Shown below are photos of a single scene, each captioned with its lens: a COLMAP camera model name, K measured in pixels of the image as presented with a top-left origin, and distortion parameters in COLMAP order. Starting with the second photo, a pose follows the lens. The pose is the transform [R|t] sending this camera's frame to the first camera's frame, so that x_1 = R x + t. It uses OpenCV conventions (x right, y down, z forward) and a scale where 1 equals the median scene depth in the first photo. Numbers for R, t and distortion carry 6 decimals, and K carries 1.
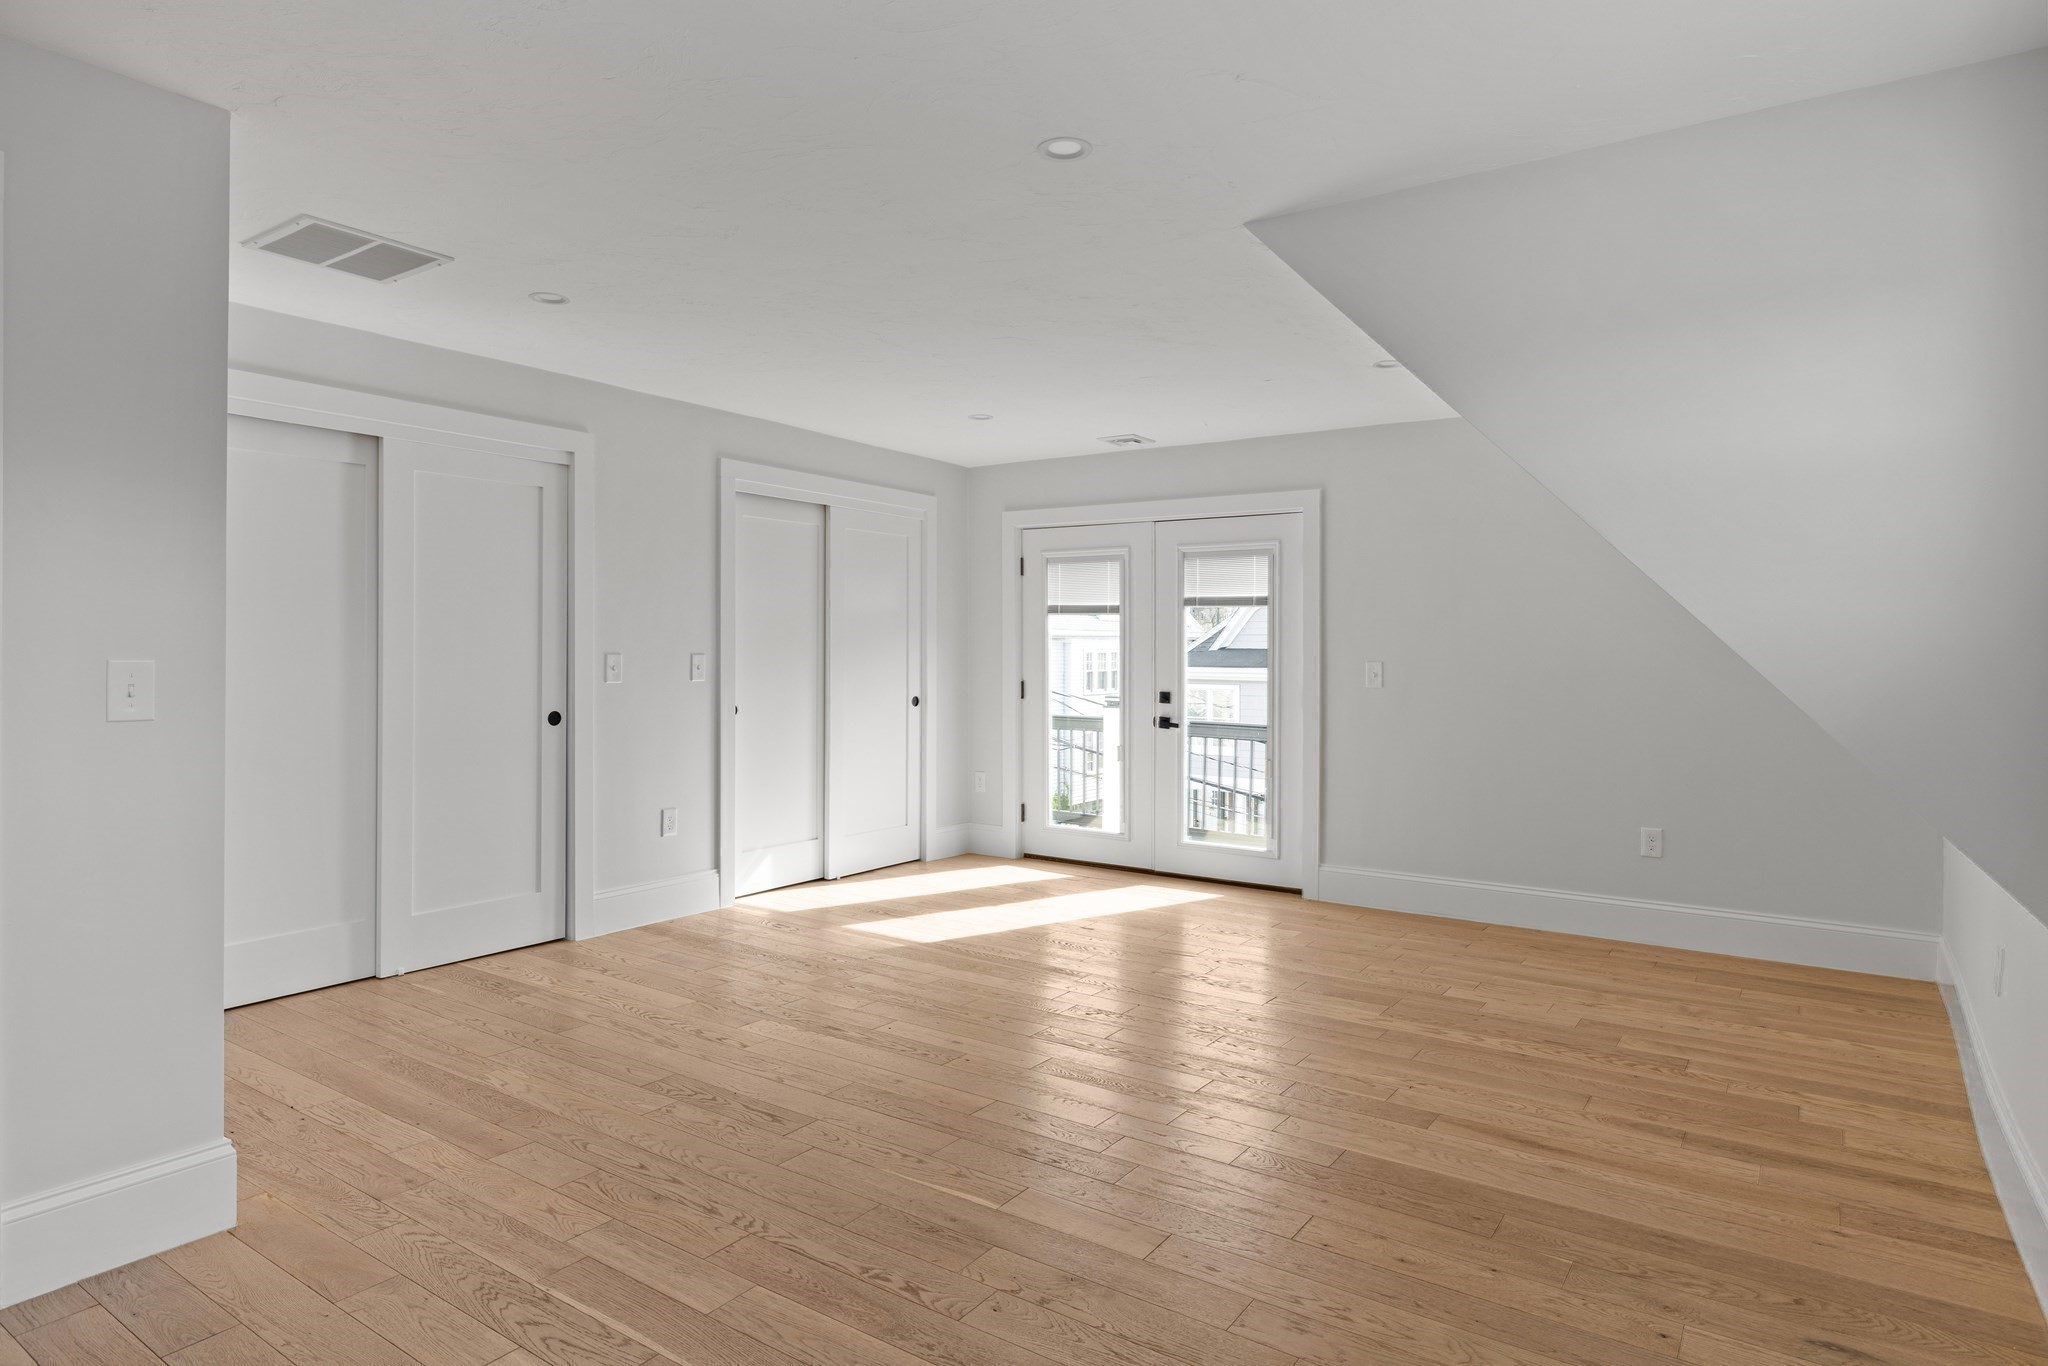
lens RADIAL K [[1160.0, 0, 1018.2], [0, 1160.0, 678.2], [0, 0, 1]] dist [0.001422, -0.002047]
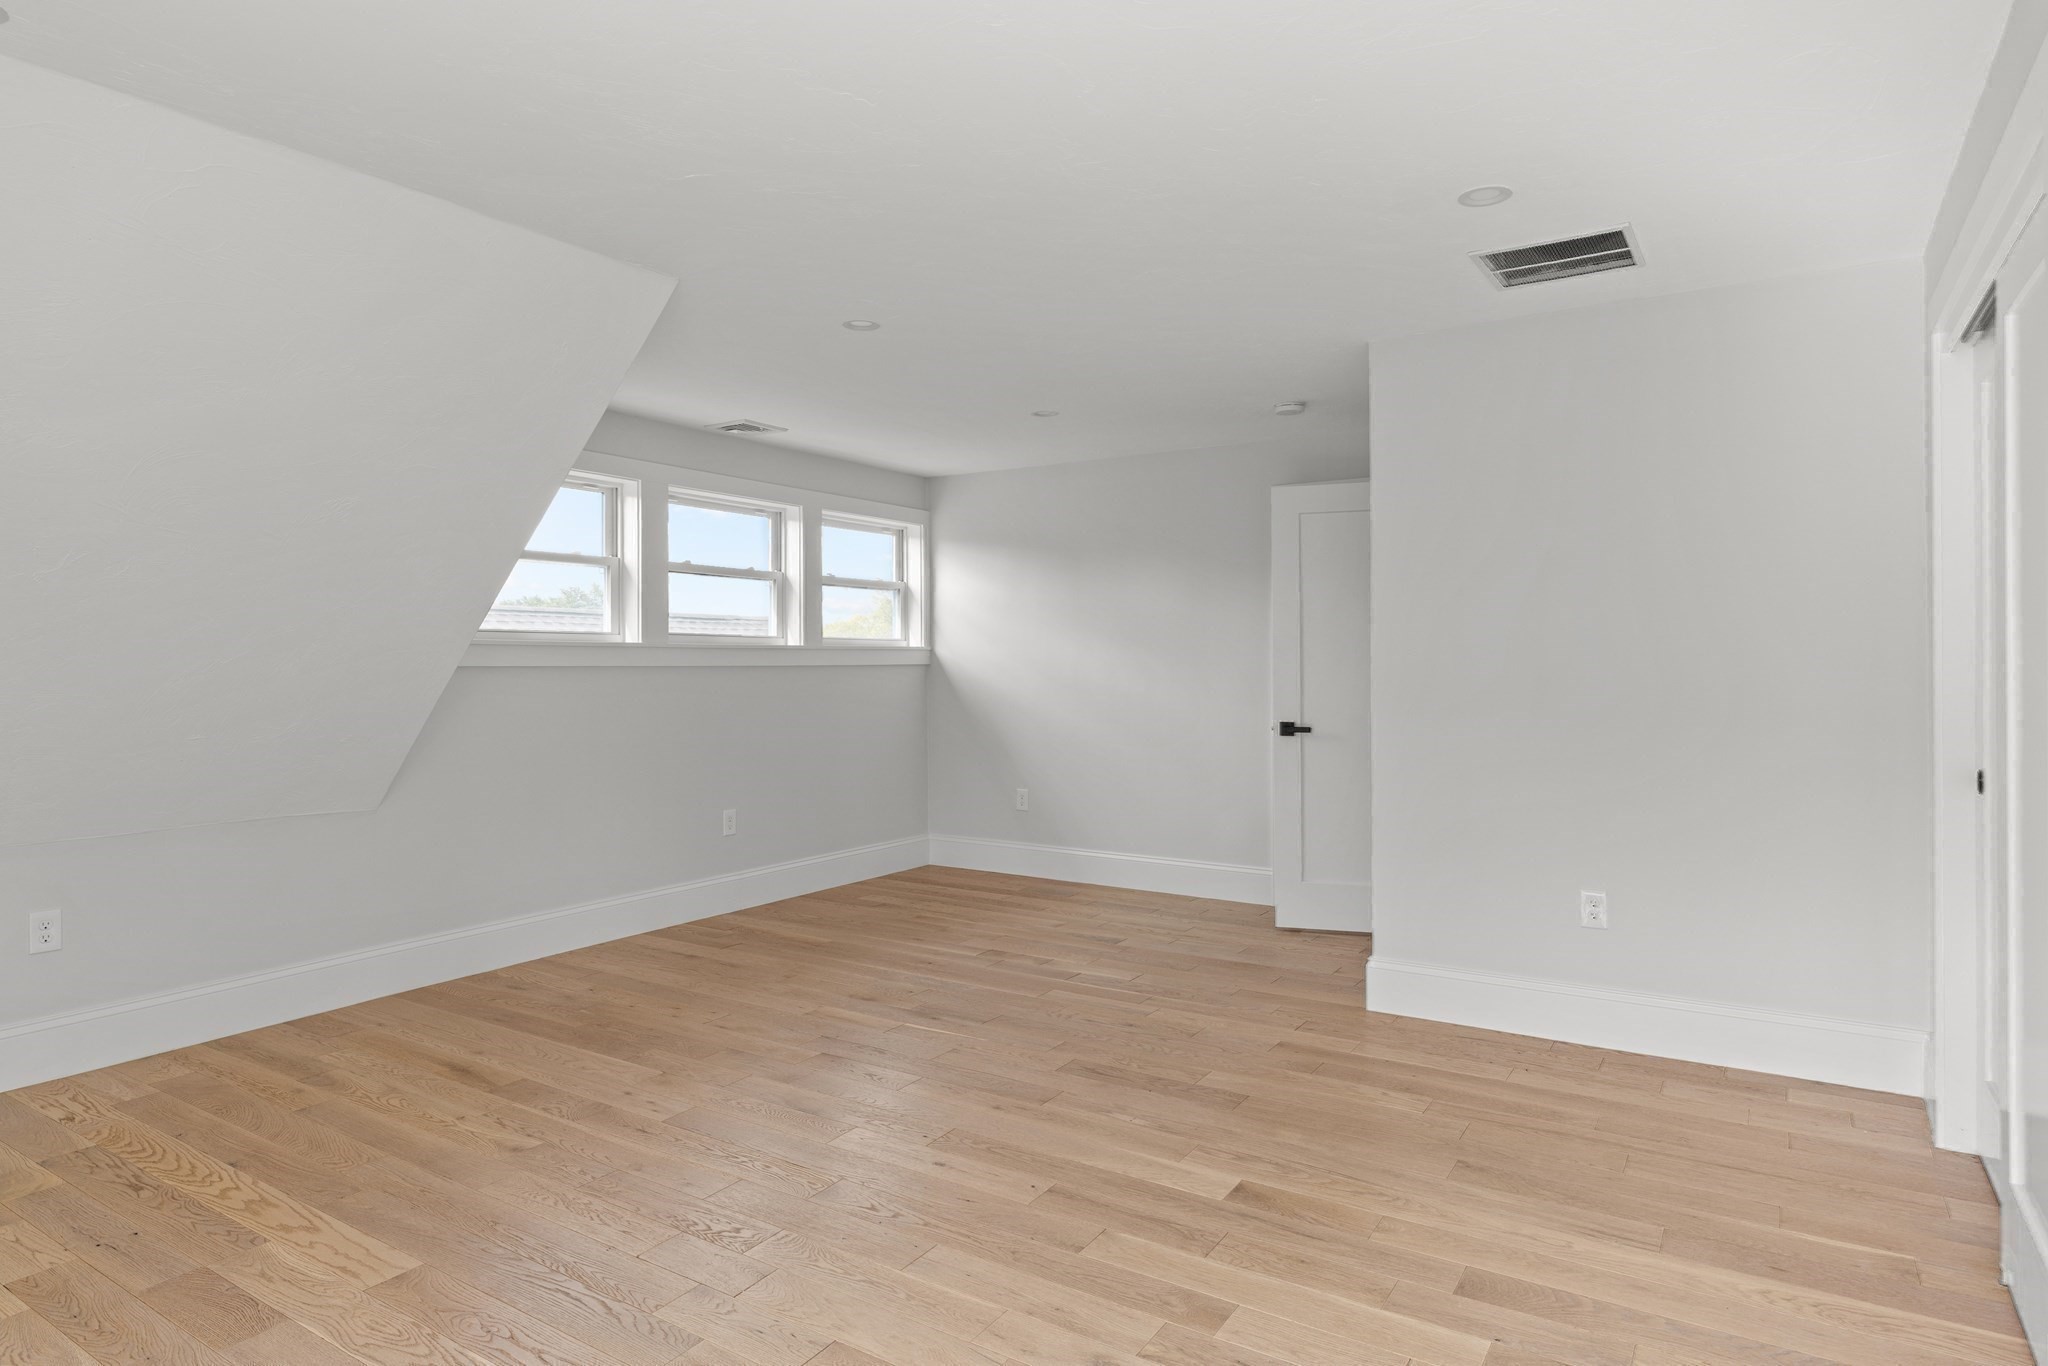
lens RADIAL K [[1160.0, 0, 1018.2], [0, 1160.0, 678.2], [0, 0, 1]] dist [0.001422, -0.002047]
pose [[-0.999340, -0.002571, -0.036227, -0.088699], [-0.003980, 0.999236, 0.038875, -0.050932], [0.036099, 0.038994, -0.998587, 2.036389]]
